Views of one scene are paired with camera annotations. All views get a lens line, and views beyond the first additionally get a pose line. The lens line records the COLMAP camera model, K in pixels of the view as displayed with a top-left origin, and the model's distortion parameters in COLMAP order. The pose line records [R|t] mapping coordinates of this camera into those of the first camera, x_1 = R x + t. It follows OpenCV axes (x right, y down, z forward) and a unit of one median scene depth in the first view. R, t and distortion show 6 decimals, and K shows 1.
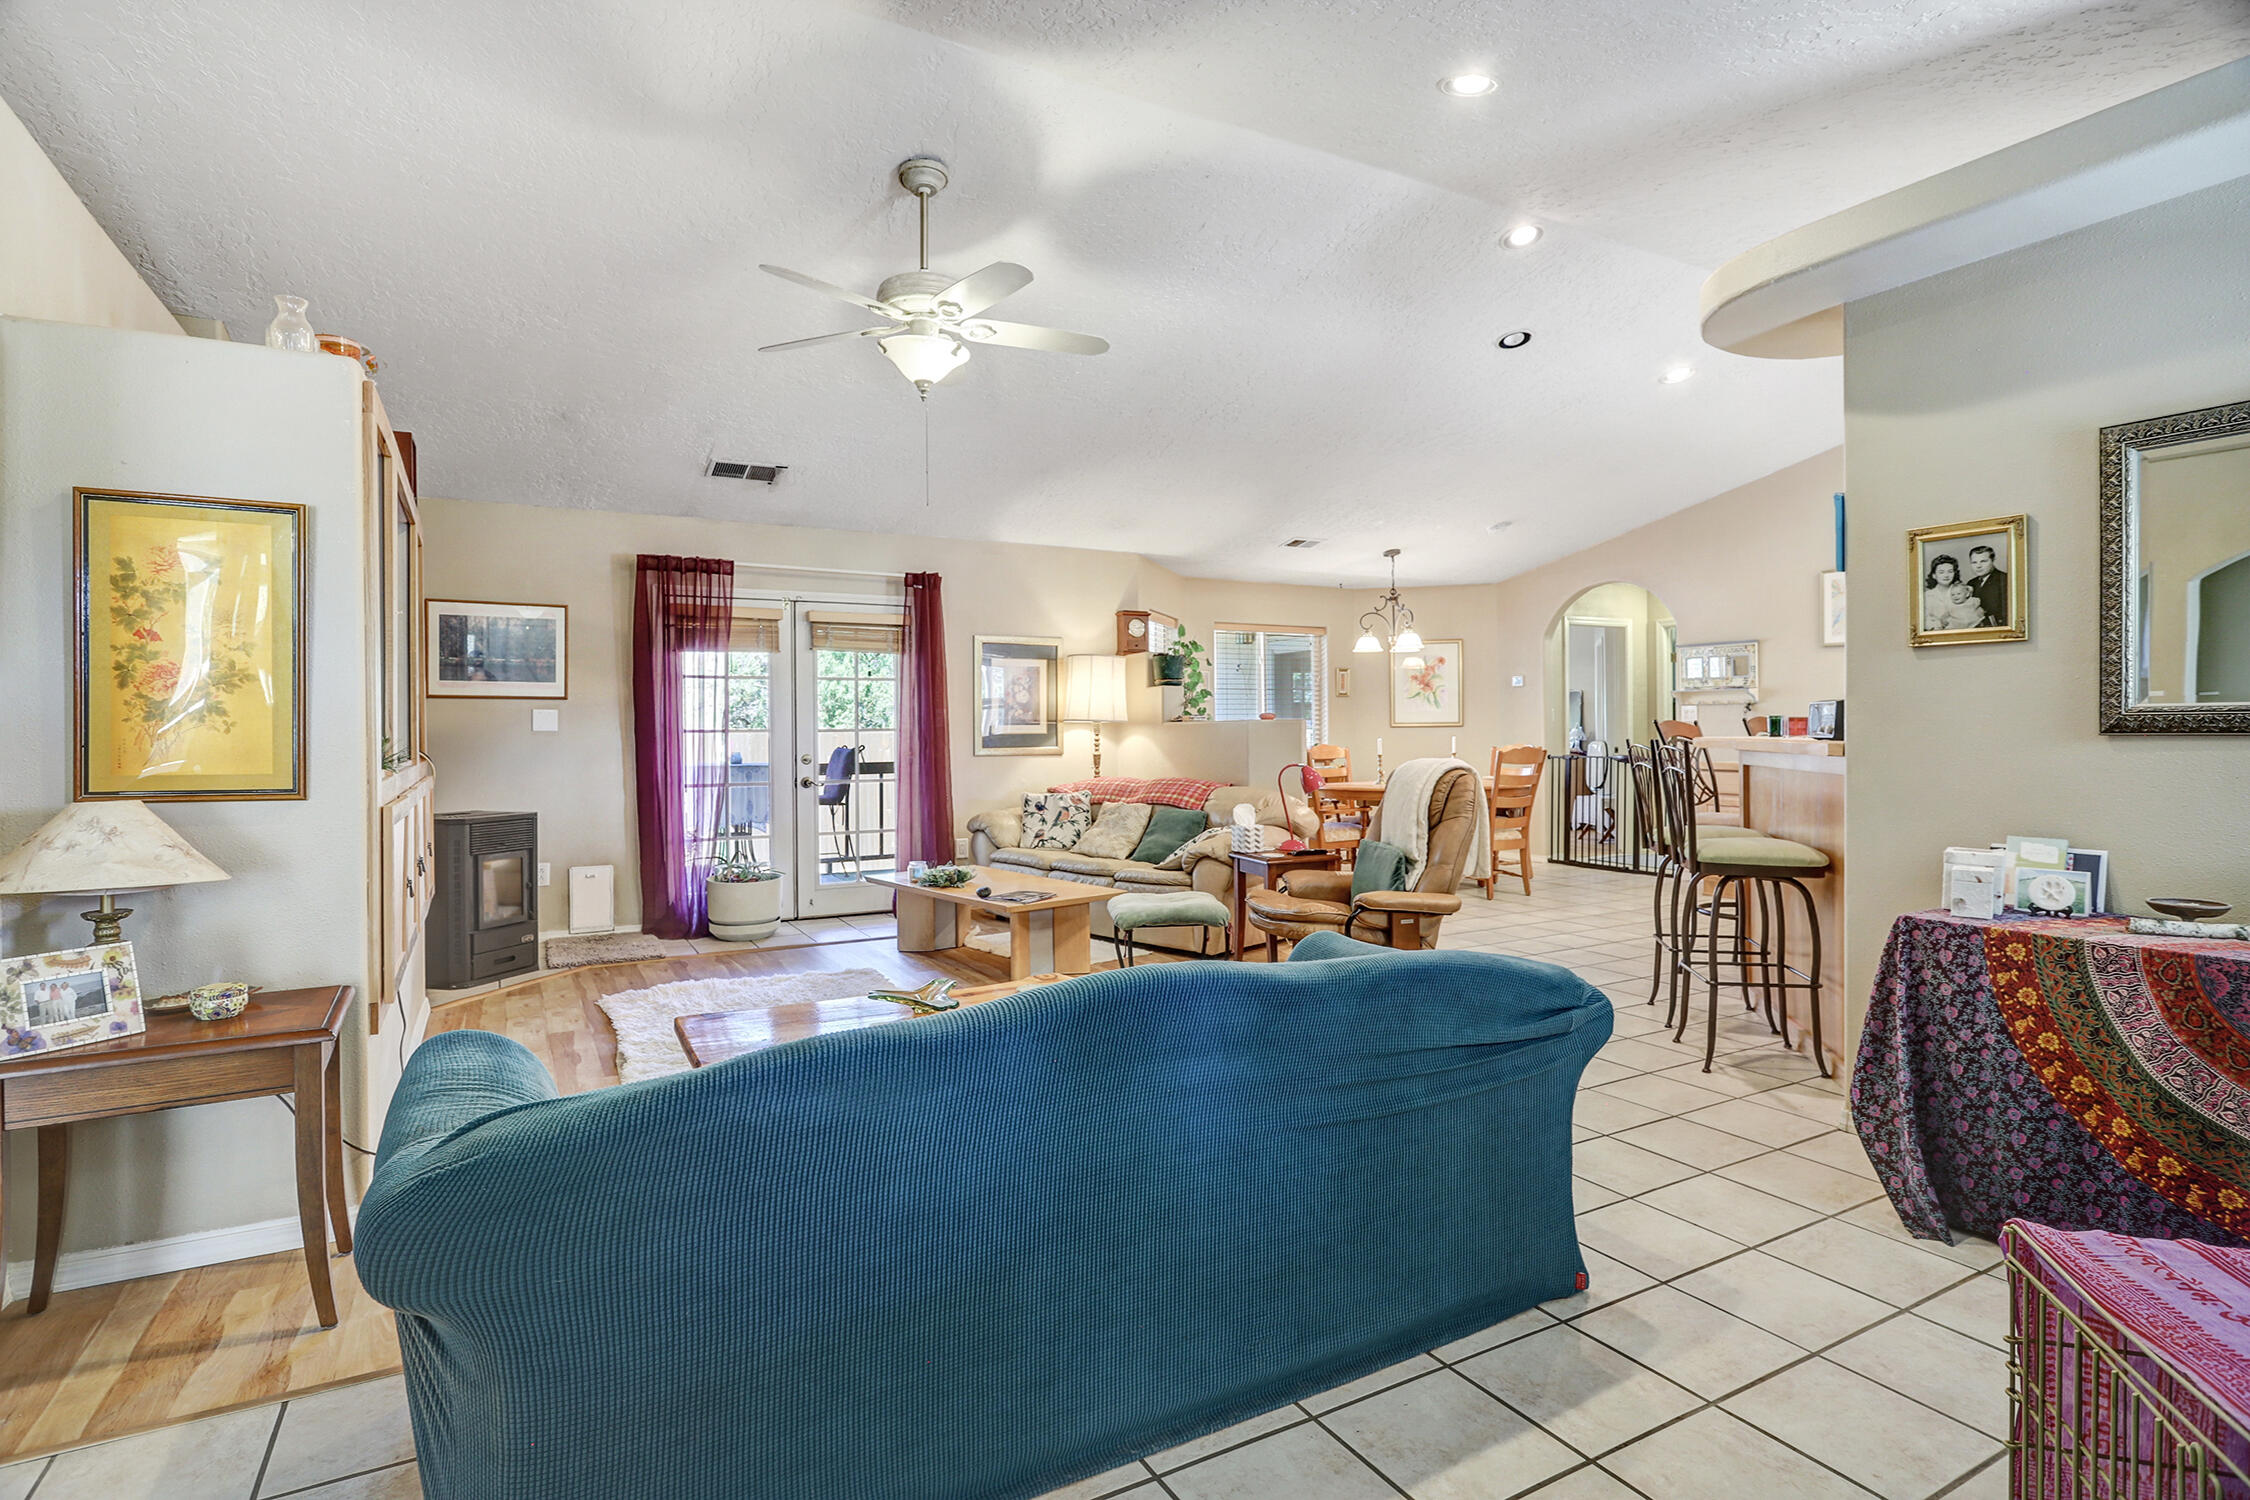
lens RADIAL K [[1093.0, 0, 1105.2], [0, 1093.0, 737.6], [0, 0, 1]] dist [-0.003665, 0.000843]
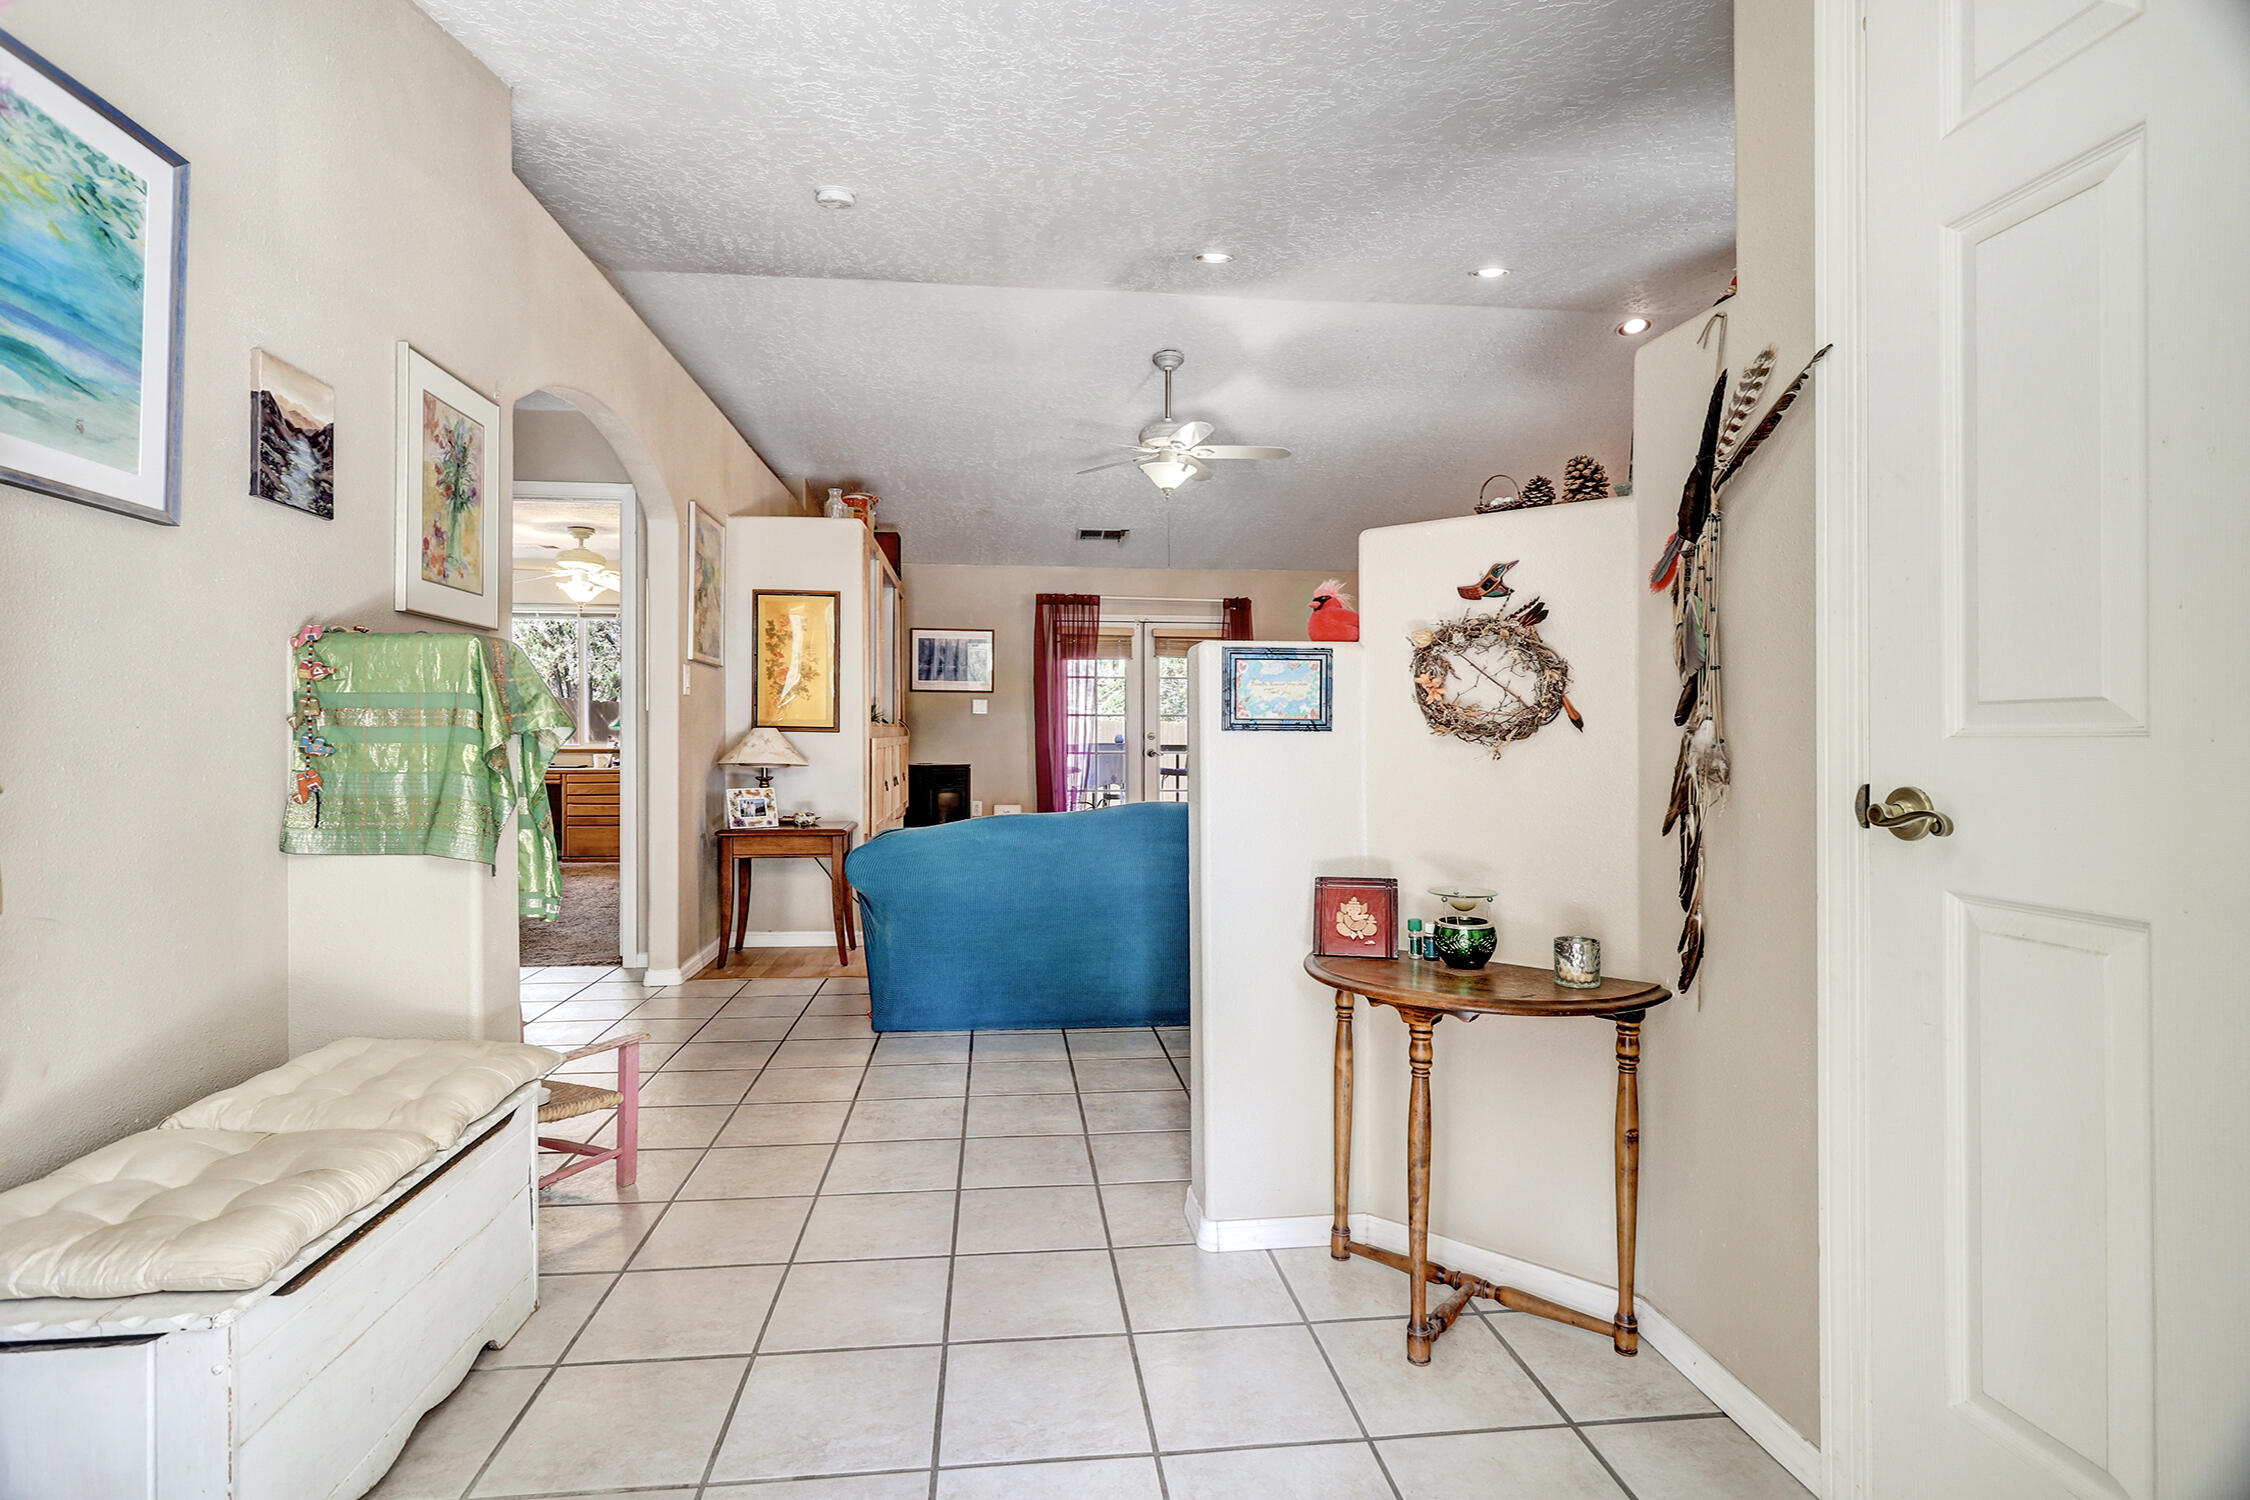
lens RADIAL K [[1067.0, 0, 1174.5], [0, 1067.0, 749.1], [0, 0, 1]] dist [-0.006570, -0.000716]
pose [[0.943031, 0.011225, -0.332516, 0.215987], [-0.008852, 0.999923, 0.008650, 0.025683], [0.332588, -0.005214, 0.943058, -0.278386]]
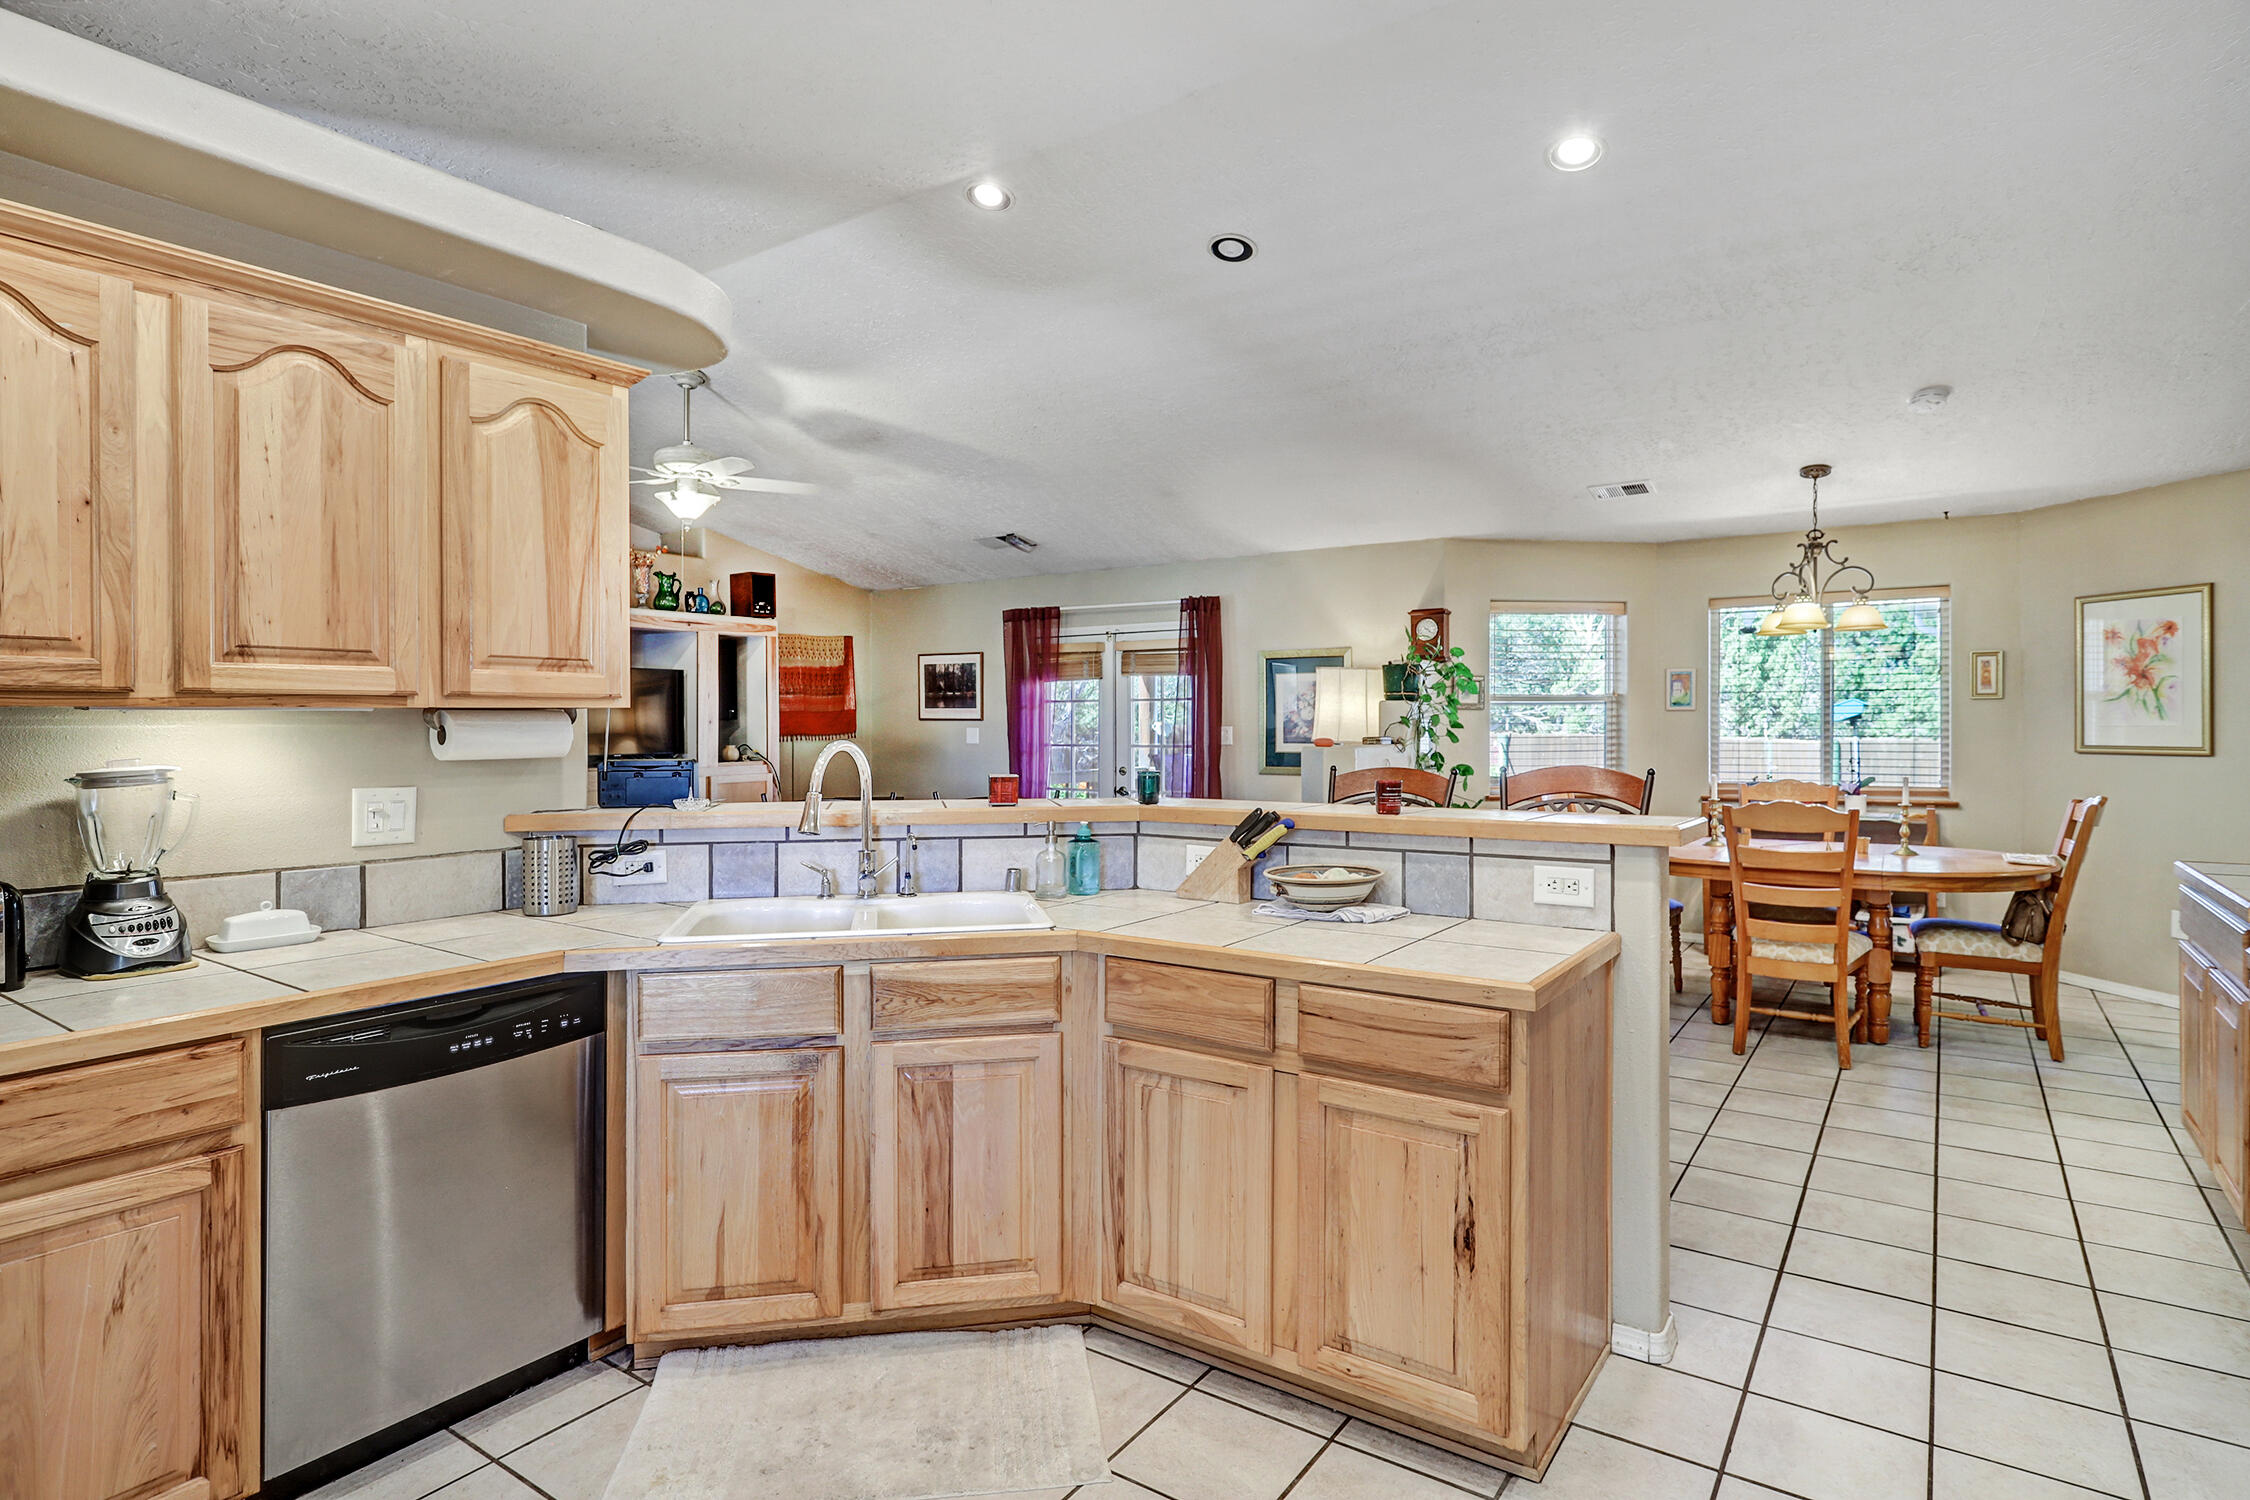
lens RADIAL K [[1180.7, 0, 1171.3], [0, 1180.7, 715.4], [0, 0, 1]] dist [-0.004799, -0.000340]
pose [[0.479239, 0.000518, -0.877684, 0.896169], [-0.006696, 0.999973, -0.003066, -0.037049], [0.877659, 0.007346, 0.479230, 0.480504]]
